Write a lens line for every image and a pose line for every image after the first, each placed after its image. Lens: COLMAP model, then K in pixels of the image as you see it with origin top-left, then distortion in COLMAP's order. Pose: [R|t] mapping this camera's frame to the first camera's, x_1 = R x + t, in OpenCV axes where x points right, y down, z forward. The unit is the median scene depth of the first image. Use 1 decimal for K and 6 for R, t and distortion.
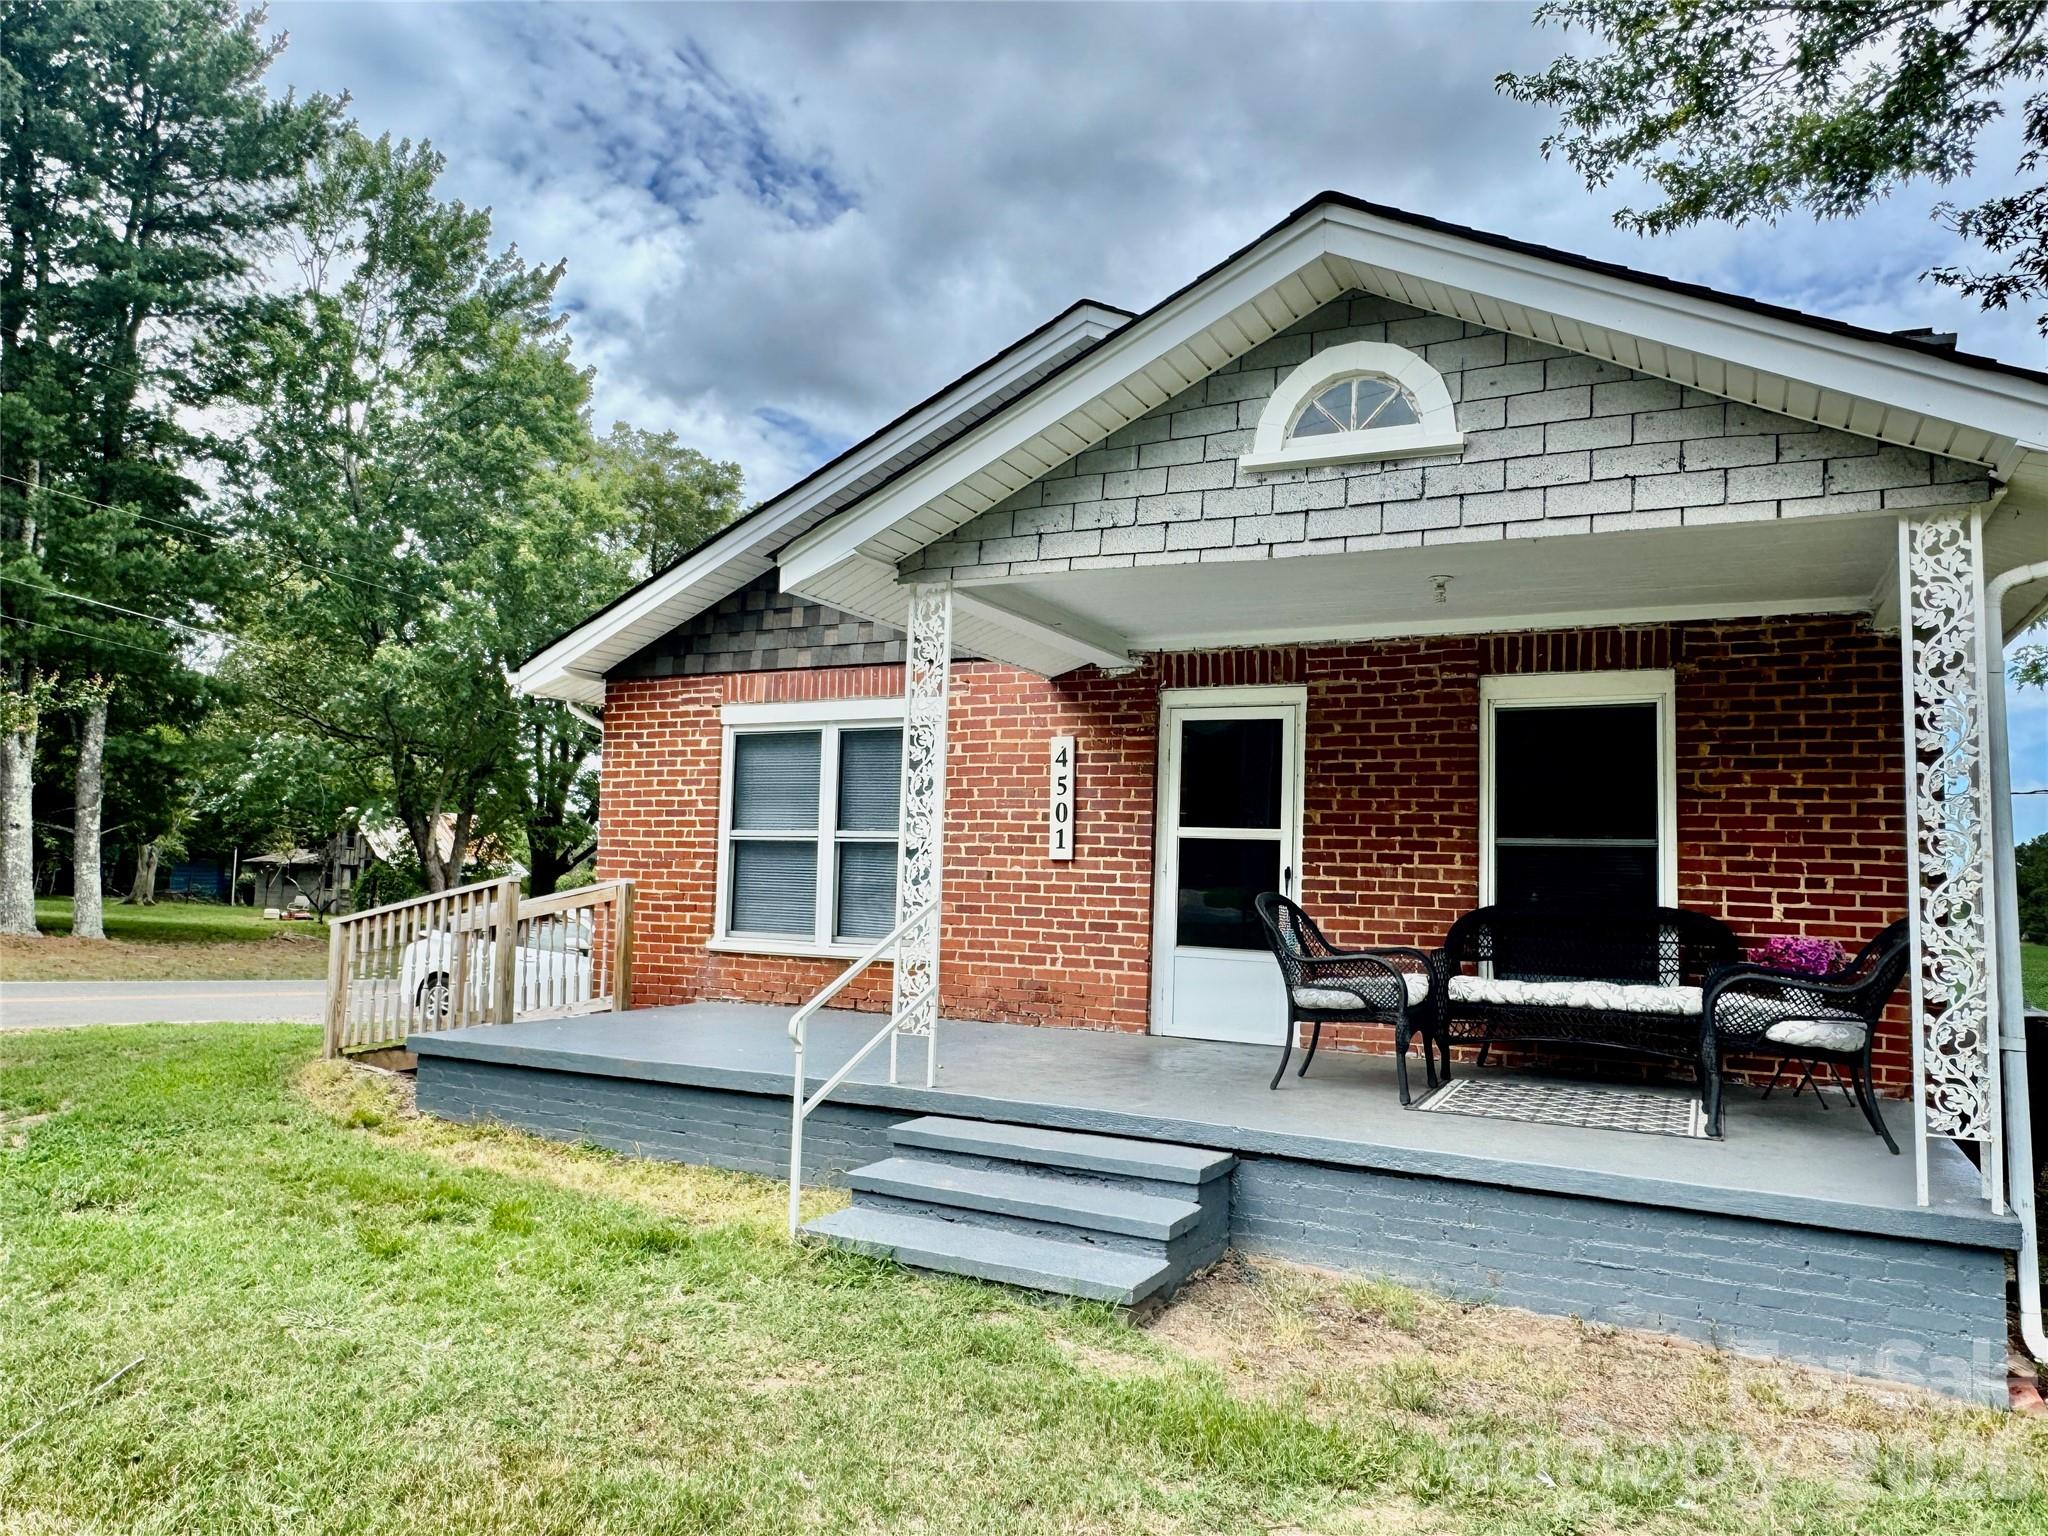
lens RADIAL K [[1343.9, 0, 1024.0], [0, 1343.9, 768.0], [0, 0, 1]] dist [0.007519, 0.000603]
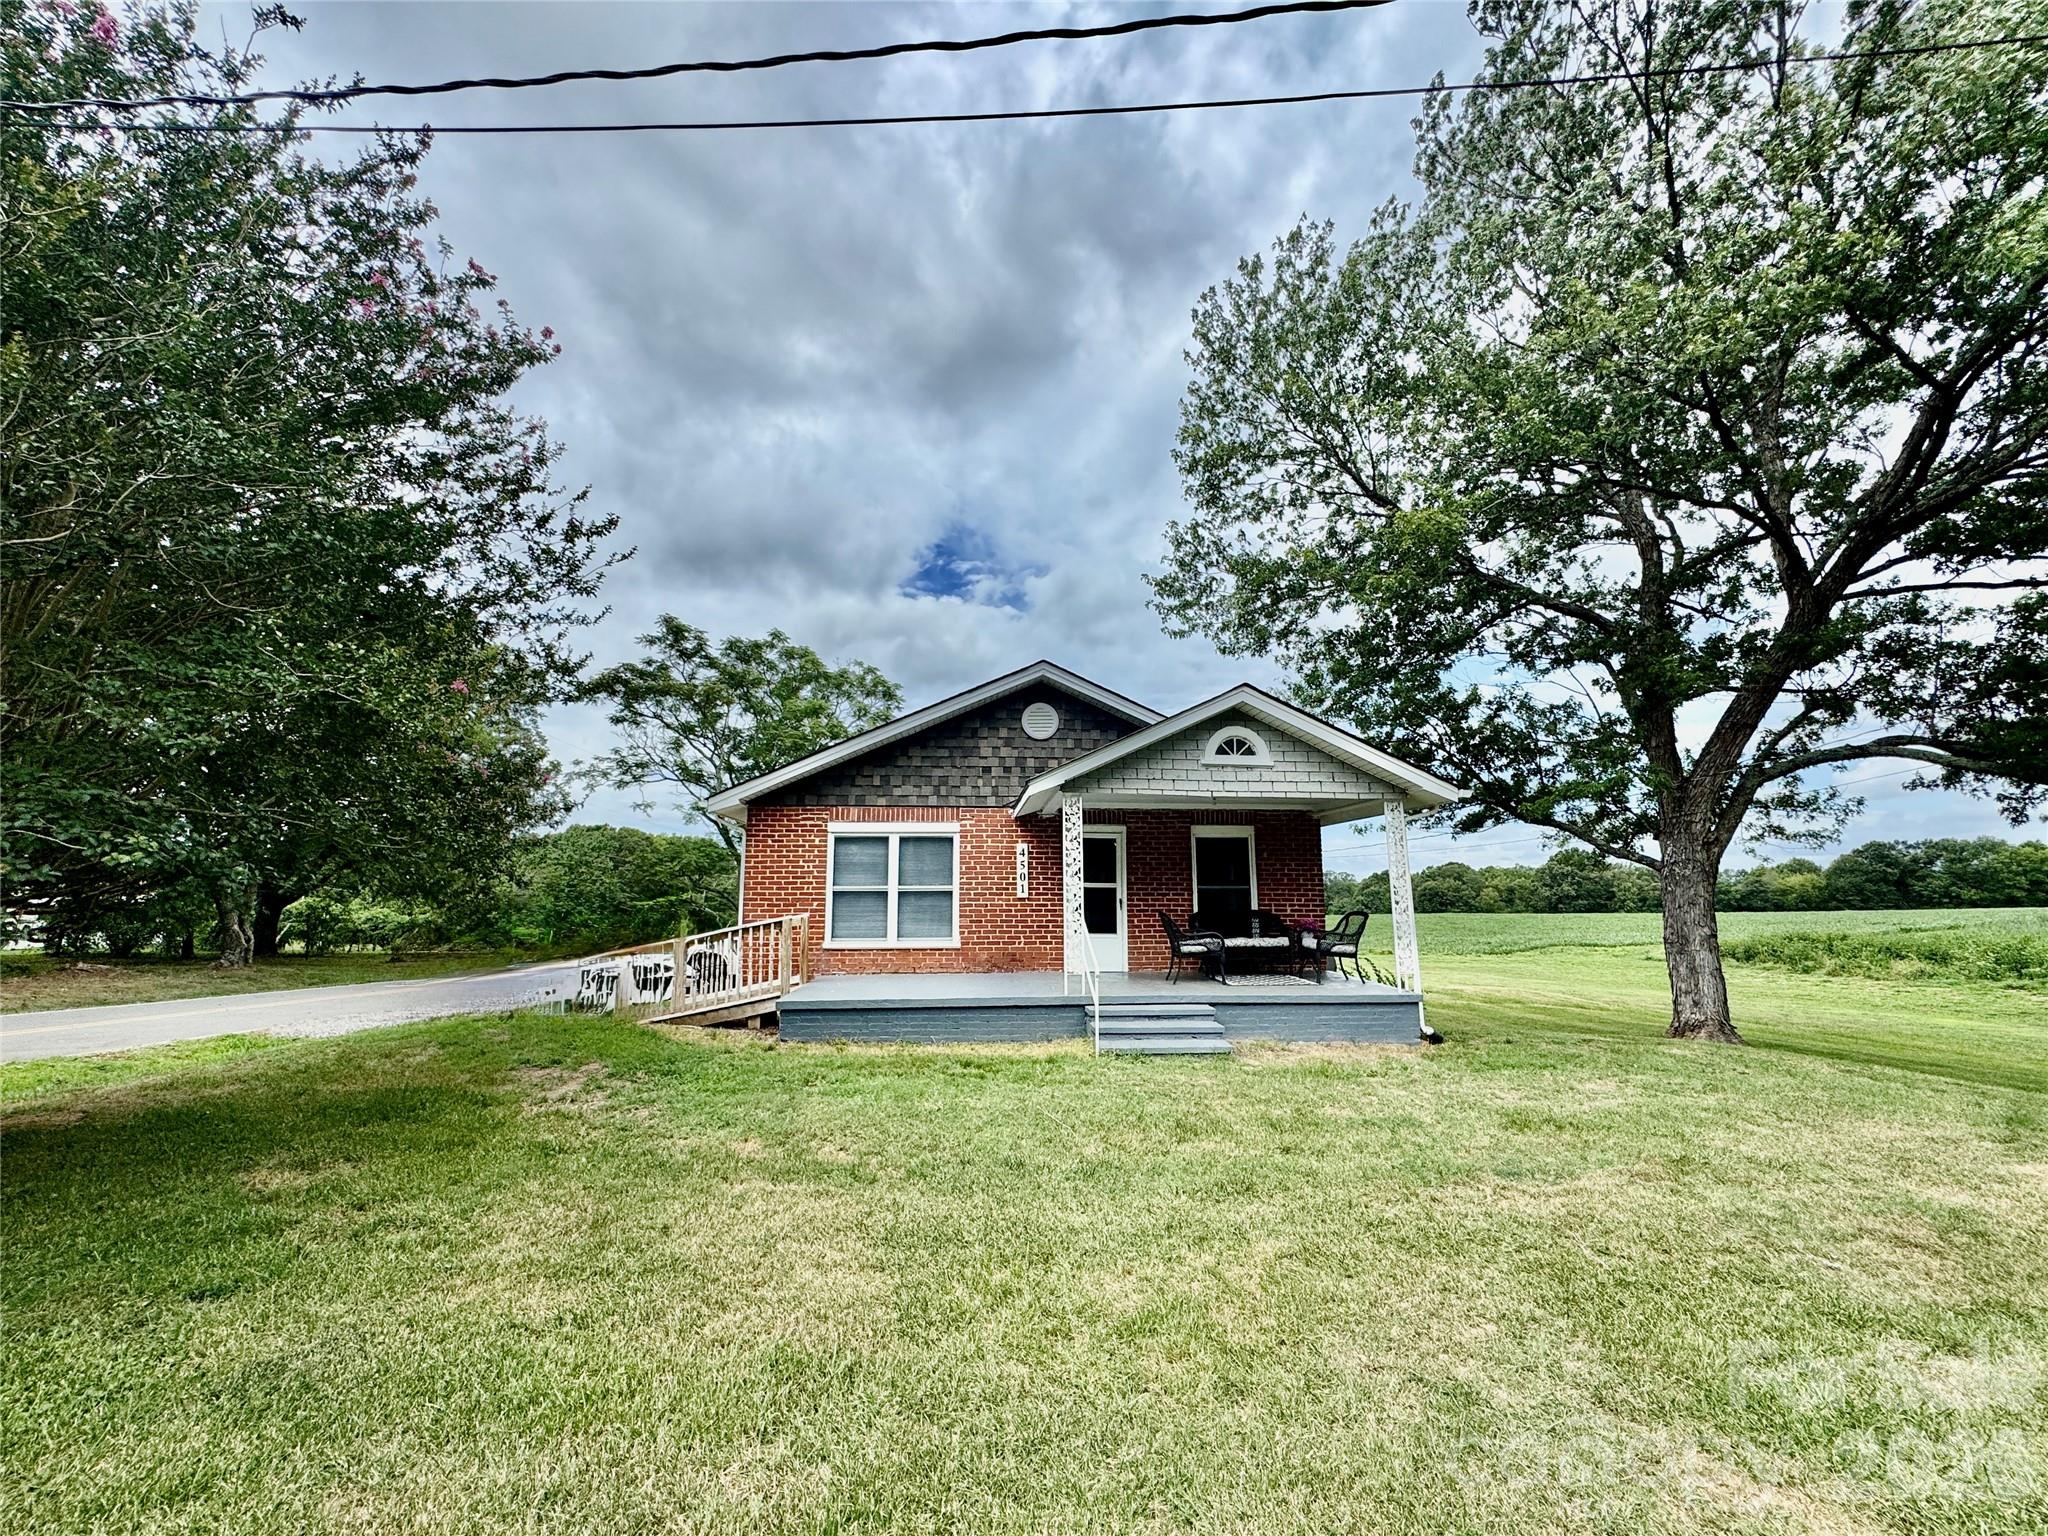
lens RADIAL K [[814.1, 0, 1025.3], [0, 814.1, 772.2], [0, 0, 1]] dist [-0.002563, -0.000143]
pose [[0.852156, 0.047684, 0.521110, -0.752290], [-0.019134, 0.998013, -0.060035, -0.066351], [-0.522938, 0.041188, 0.851375, -0.202423]]
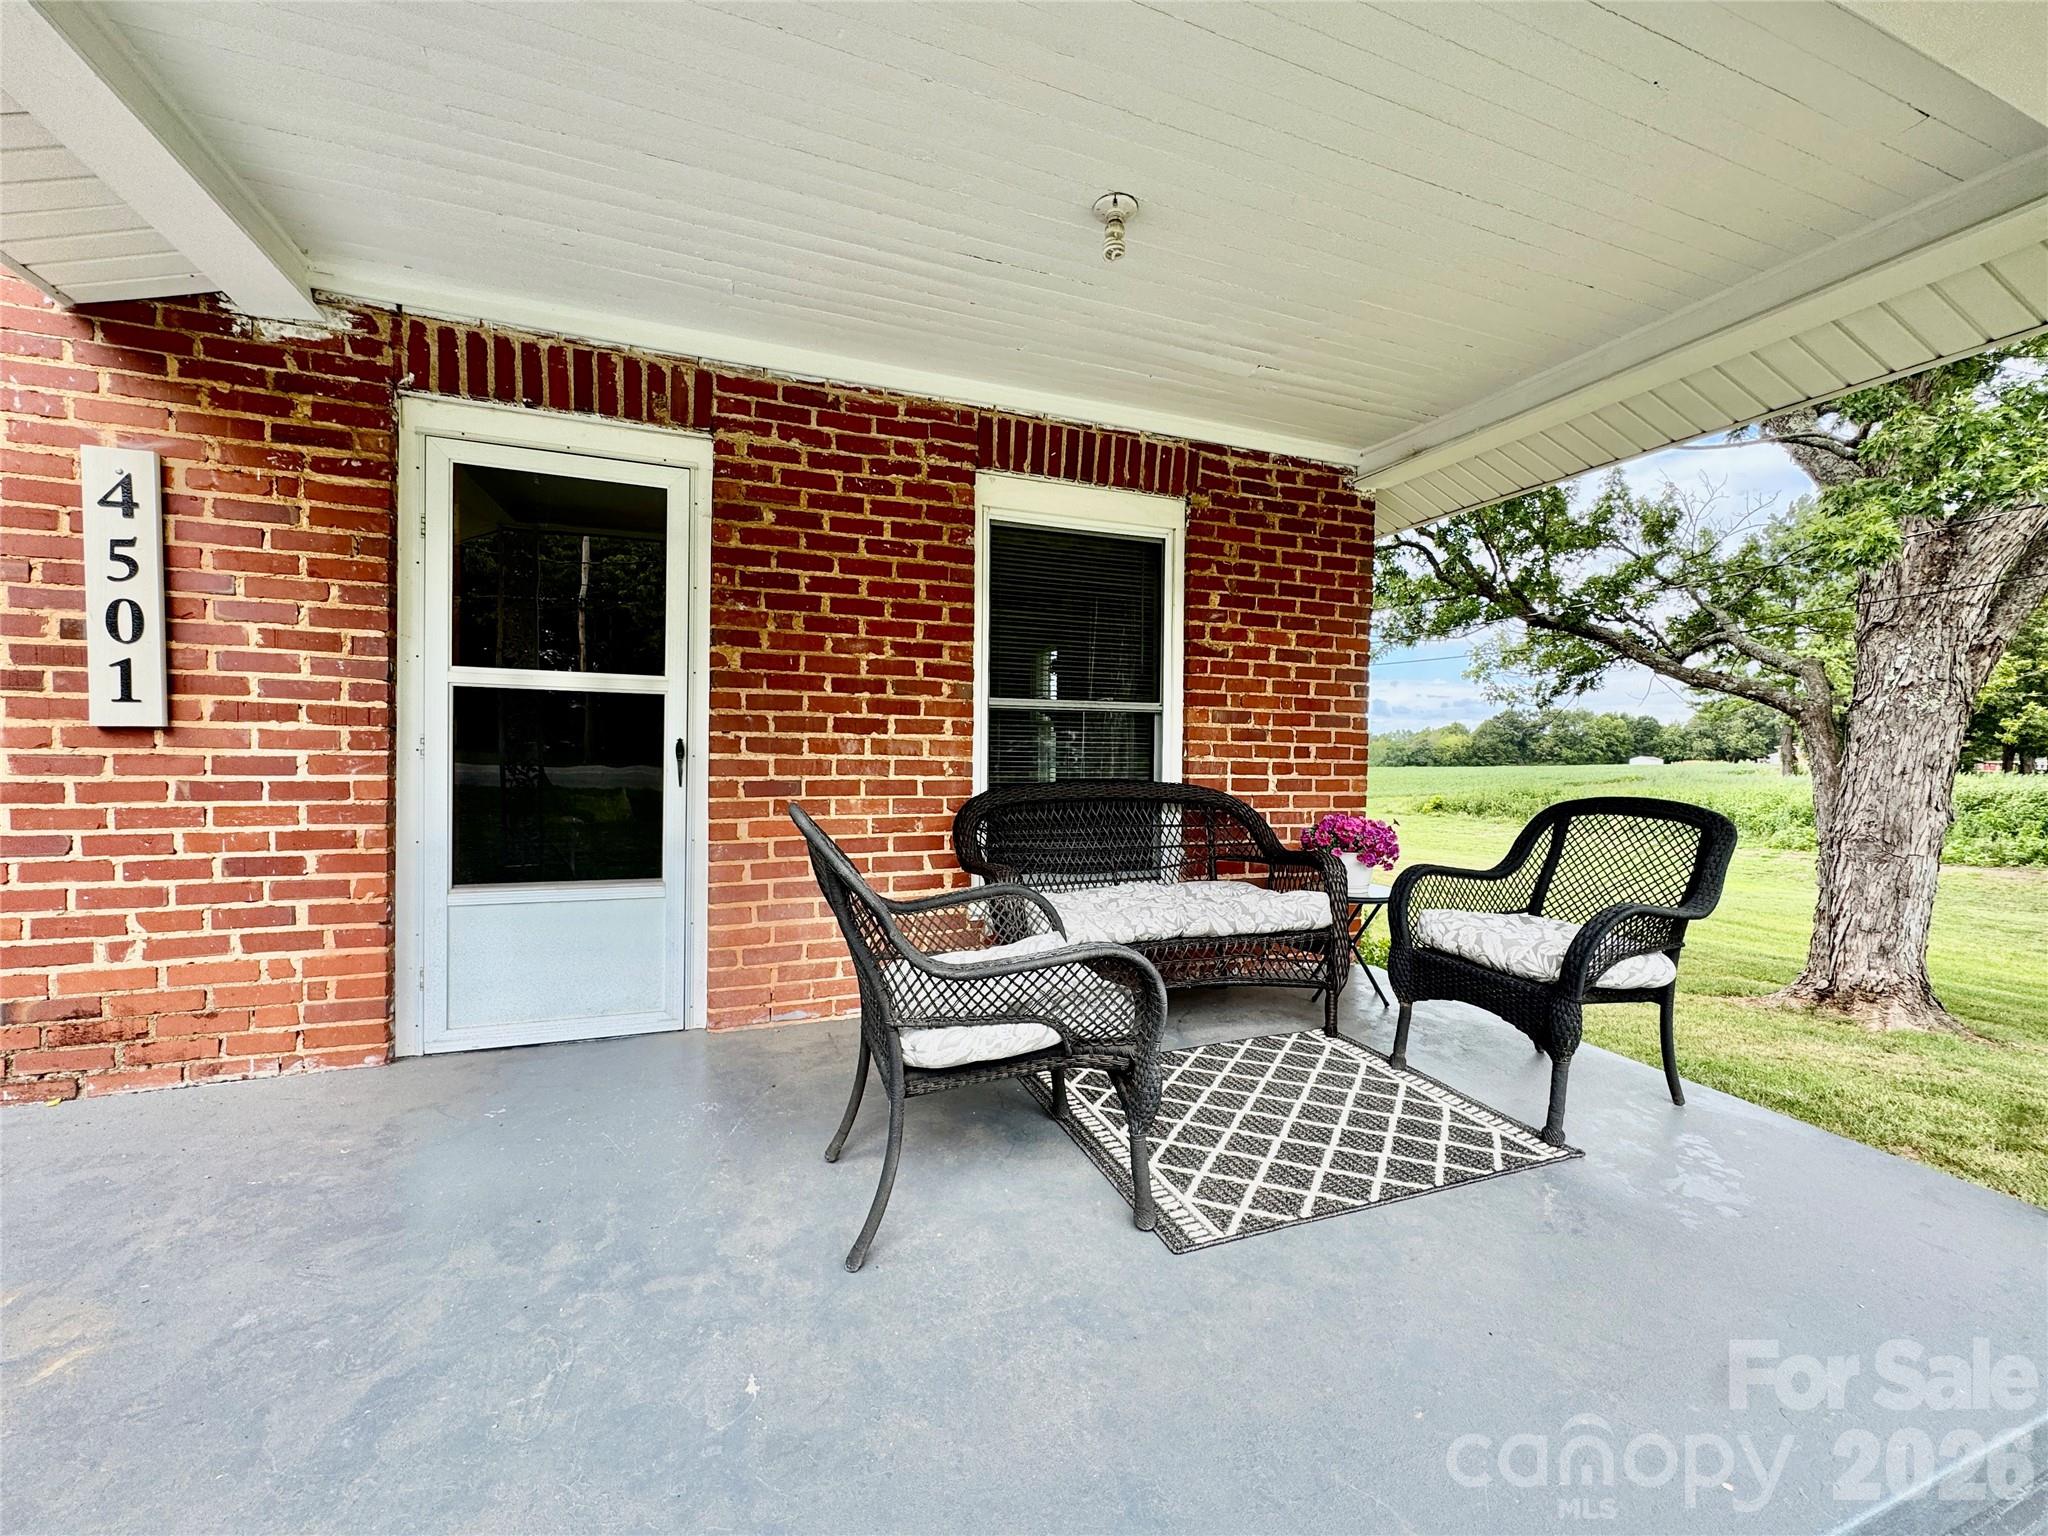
lens RADIAL K [[823.1, 0, 1025.7], [0, 823.1, 766.1], [0, 0, 1]] dist [-0.000168, -0.000053]
pose [[0.670511, -0.039621, 0.740841, 0.026051], [-0.054684, 0.993217, 0.102612, 0.039196], [-0.739881, -0.109315, 0.663797, 0.638744]]
